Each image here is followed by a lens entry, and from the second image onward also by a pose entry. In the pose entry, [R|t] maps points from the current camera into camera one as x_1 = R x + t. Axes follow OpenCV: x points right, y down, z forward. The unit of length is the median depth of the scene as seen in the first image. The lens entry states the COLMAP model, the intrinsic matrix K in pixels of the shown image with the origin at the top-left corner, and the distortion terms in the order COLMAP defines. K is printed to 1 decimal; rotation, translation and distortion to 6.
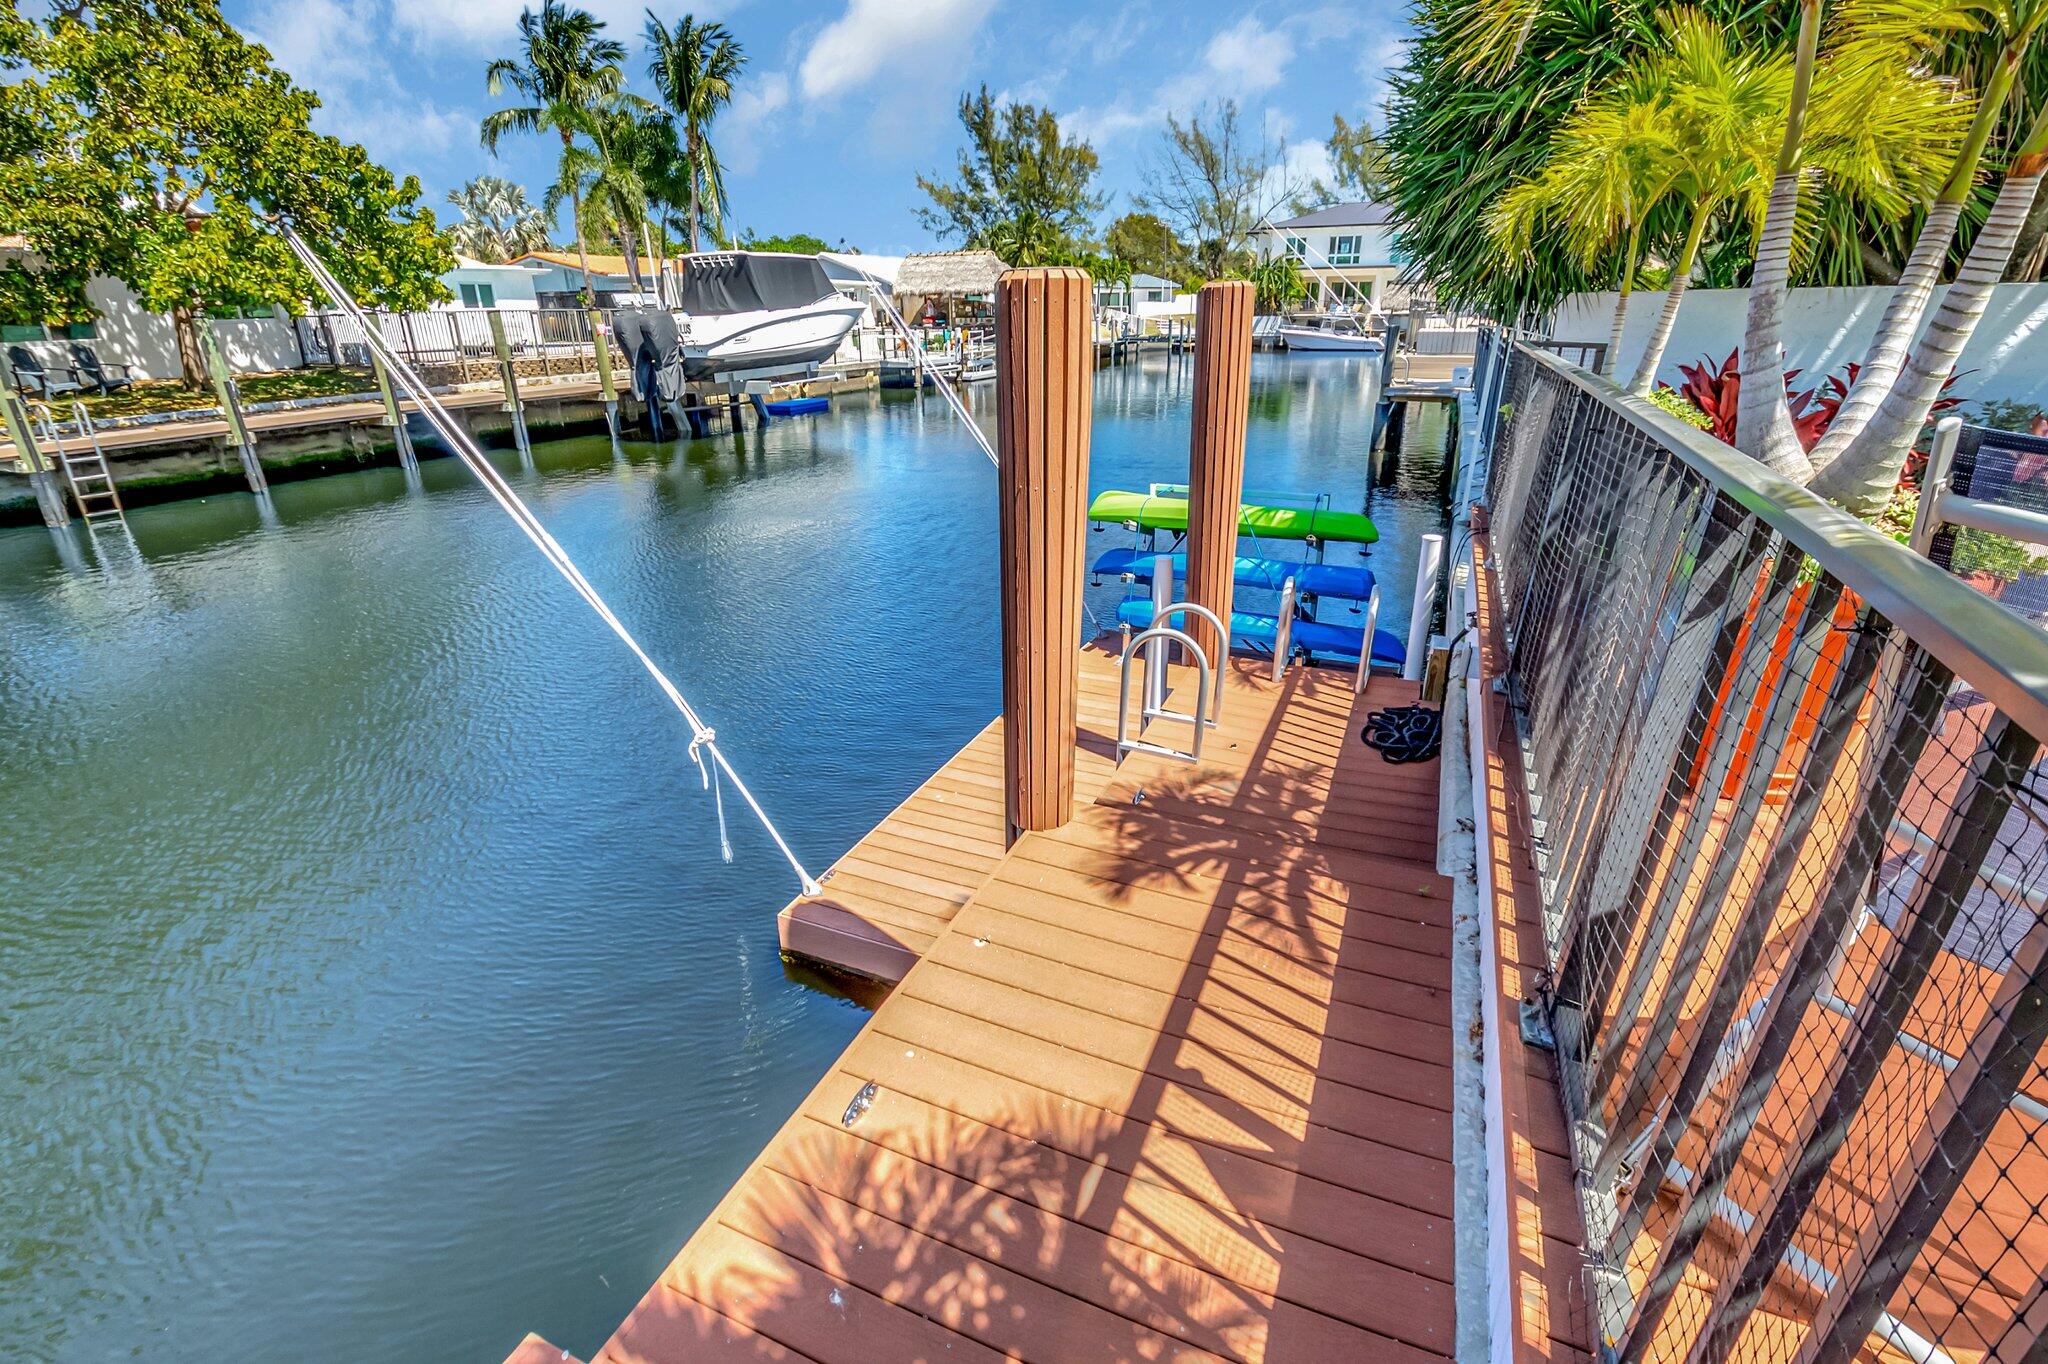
lens RADIAL K [[916.3, 0, 1032.0], [0, 916.3, 704.1], [0, 0, 1]] dist [-0.018389, -0.008026]
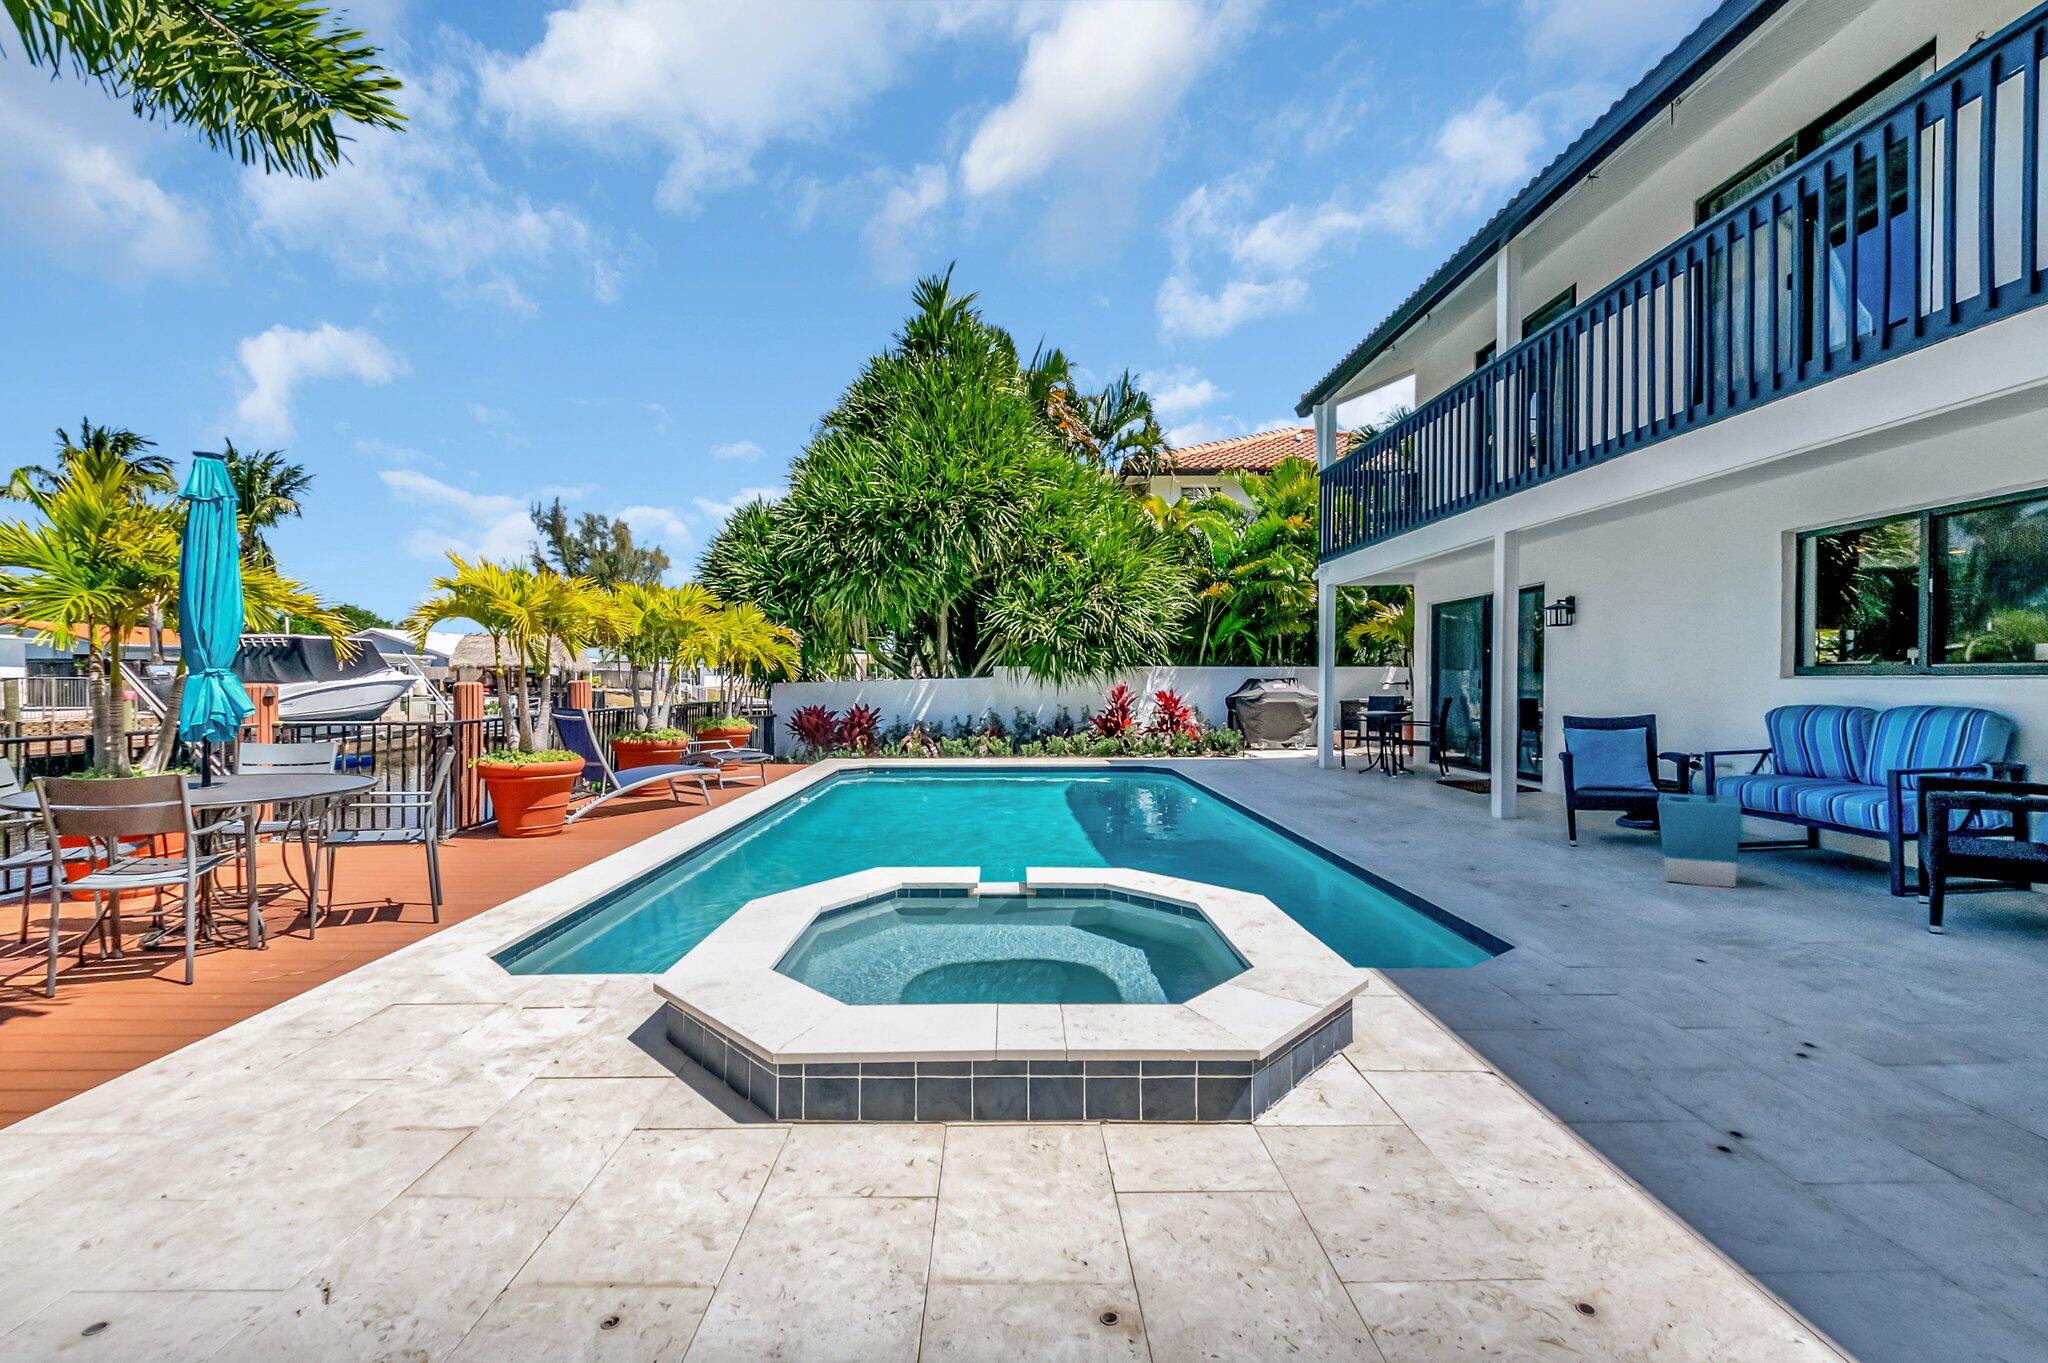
lens RADIAL K [[893.8, 0, 1023.6], [0, 893.8, 688.3], [0, 0, 1]] dist [0.022691, -0.018543]
pose [[0.910586, 0.003524, 0.413304, 0.070397], [0.157300, 0.921761, -0.354421, 0.155263], [-0.382216, 0.387743, 0.838788, -0.376266]]
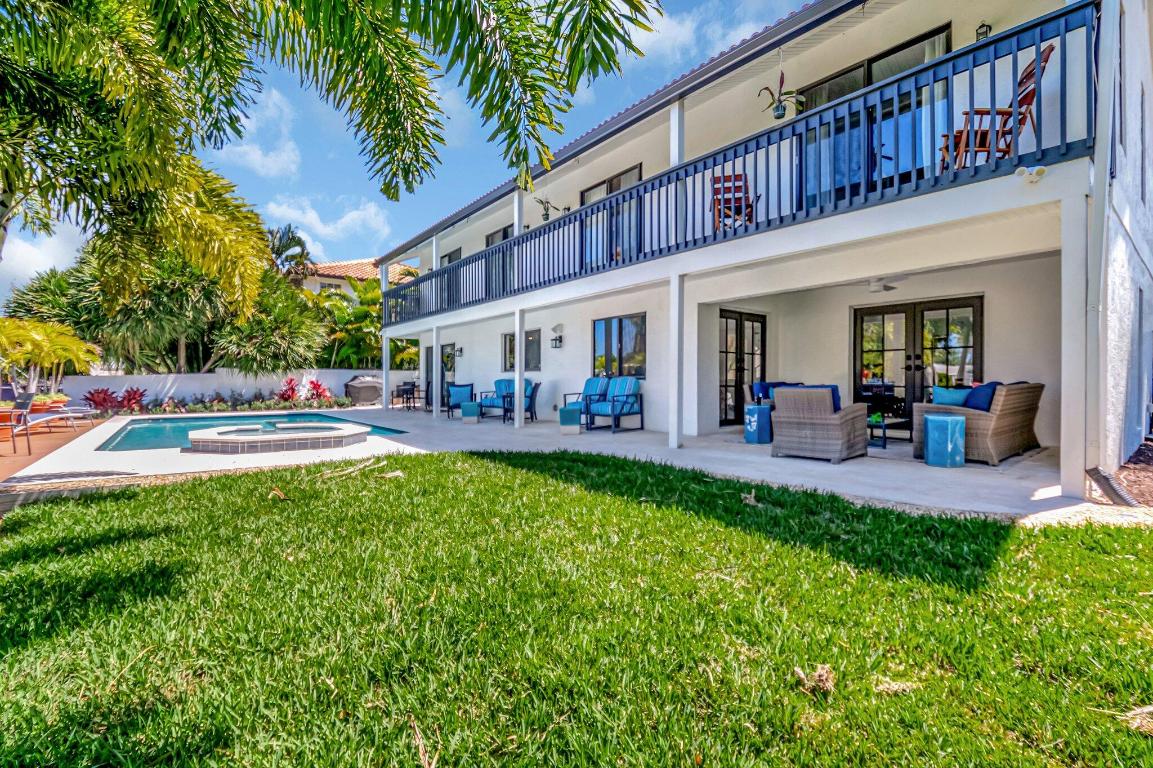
lens RADIAL K [[519.1, 0, 592.7], [0, 519.1, 390.0], [0, 0, 1]] dist [-0.029727, -0.000522]
pose [[0.460286, -0.004981, 0.887757, -0.095439], [0.347710, 0.921104, -0.175113, 0.258077], [-0.816844, 0.389285, 0.425703, -0.581273]]
